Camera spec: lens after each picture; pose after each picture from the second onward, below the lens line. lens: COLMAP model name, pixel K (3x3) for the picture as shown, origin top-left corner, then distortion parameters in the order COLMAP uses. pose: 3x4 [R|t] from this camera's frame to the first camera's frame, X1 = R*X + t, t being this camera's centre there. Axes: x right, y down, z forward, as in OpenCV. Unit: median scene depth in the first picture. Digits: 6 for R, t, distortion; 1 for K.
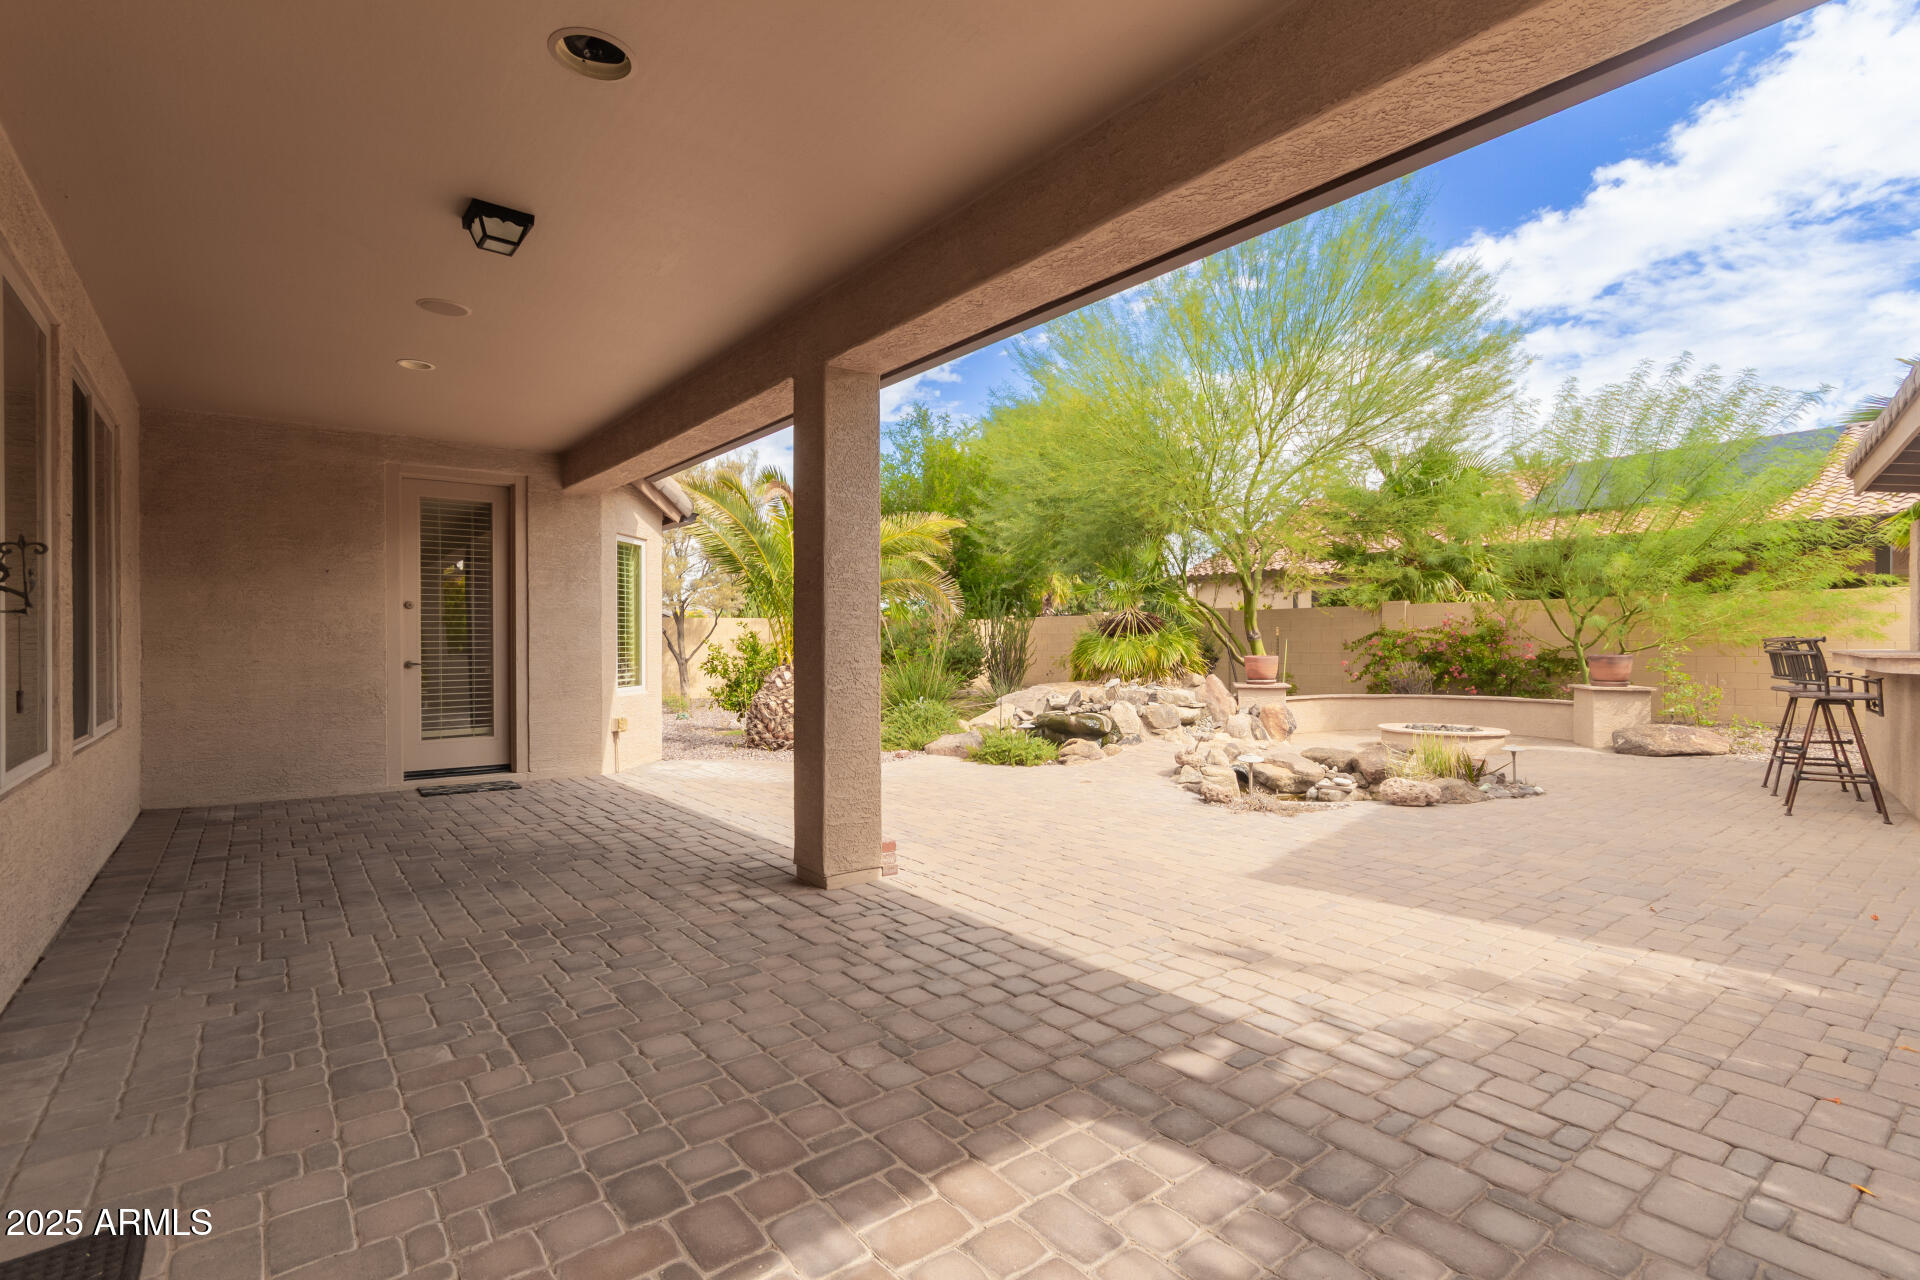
lens RADIAL K [[888.6, 0, 966.8], [0, 888.6, 641.6], [0, 0, 1]] dist [0.003472, 0.002268]
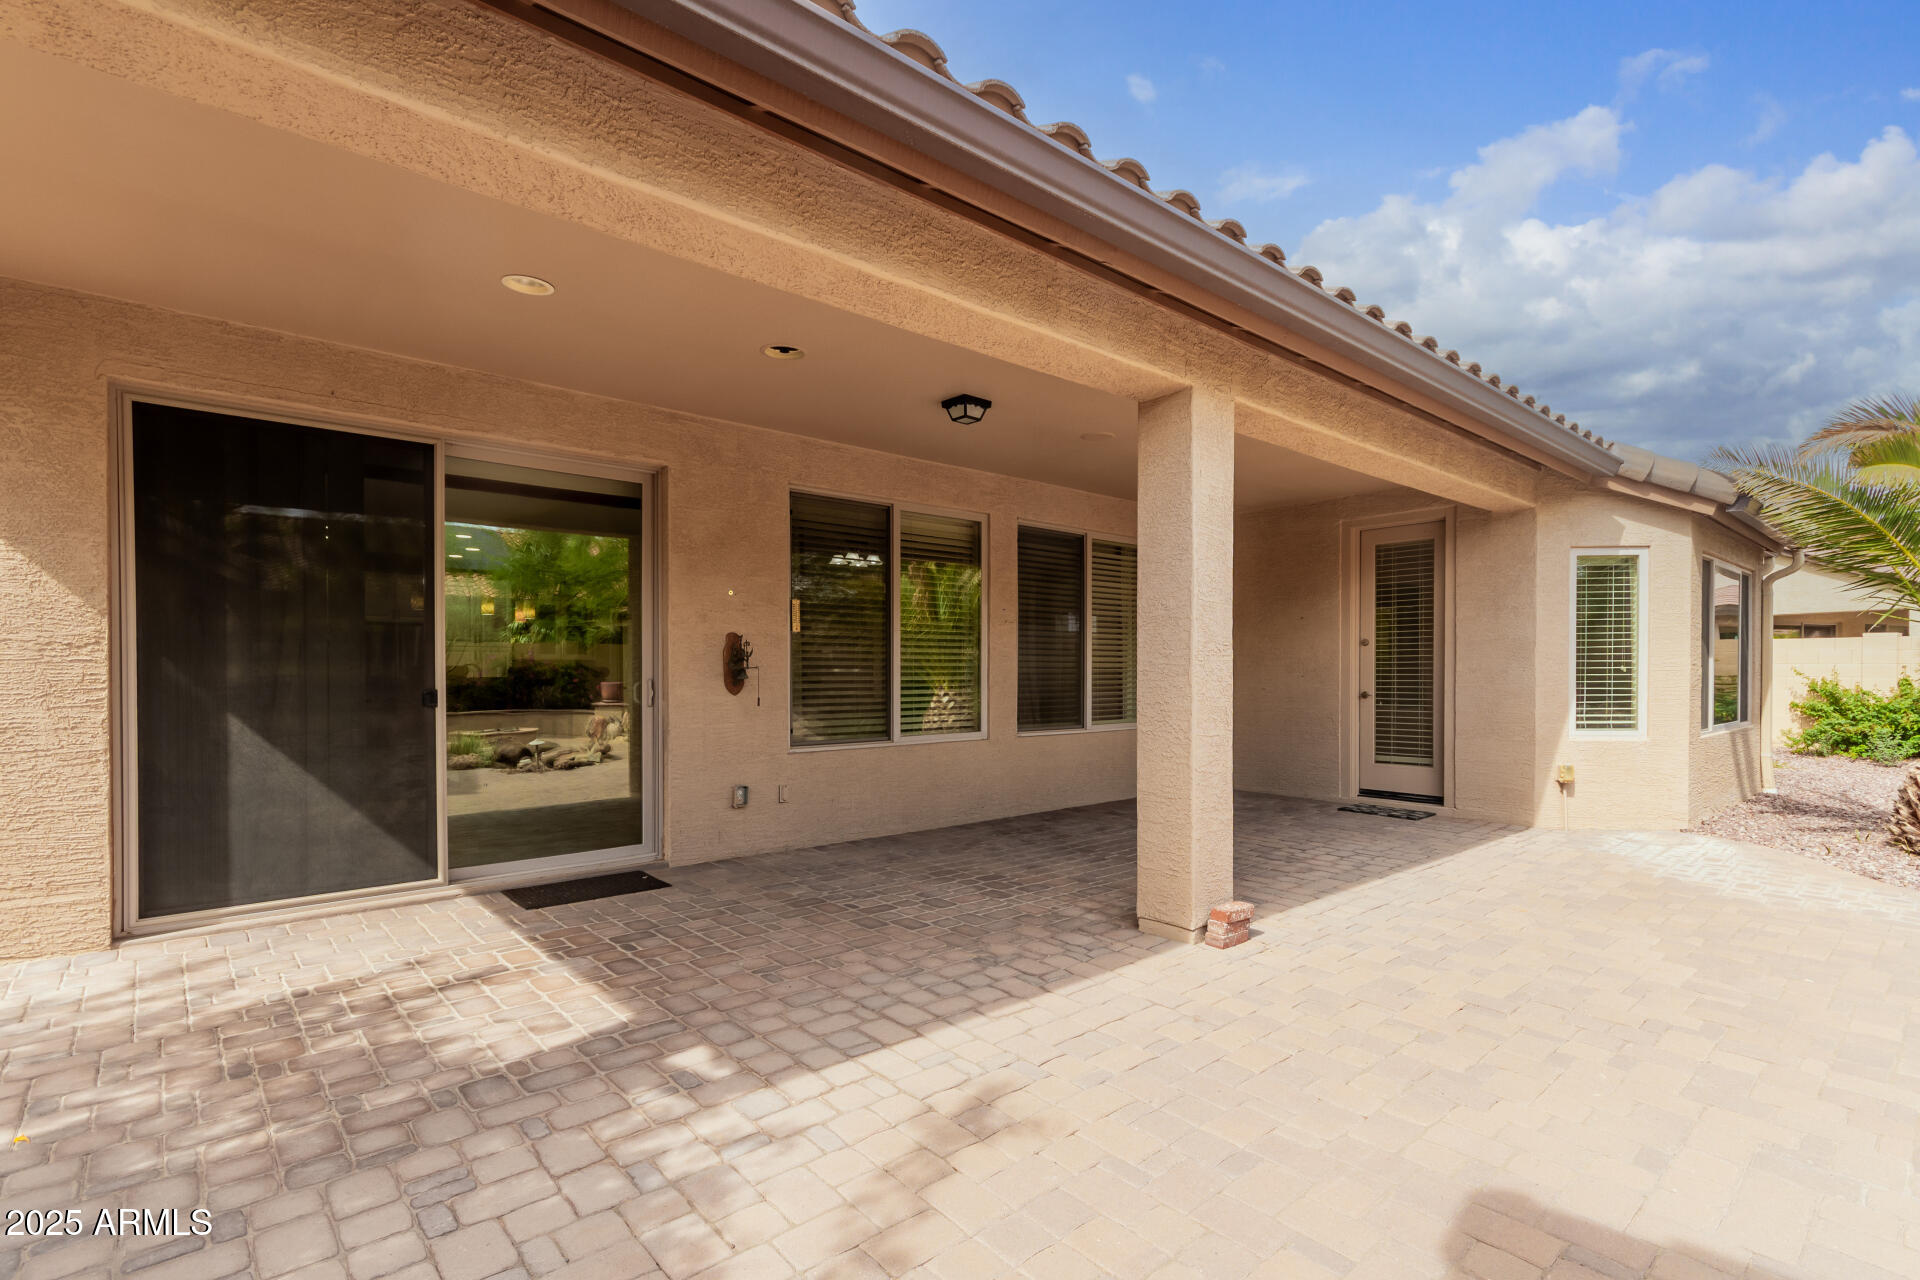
lens RADIAL K [[888.6, 0, 970.0], [0, 888.6, 658.4], [0, 0, 1]] dist [0.003472, 0.002268]
pose [[0.074291, -0.009137, -0.997195, 1.377765], [-0.002109, 0.999954, -0.009319, -0.026049], [0.997234, 0.002795, 0.074268, 1.231923]]
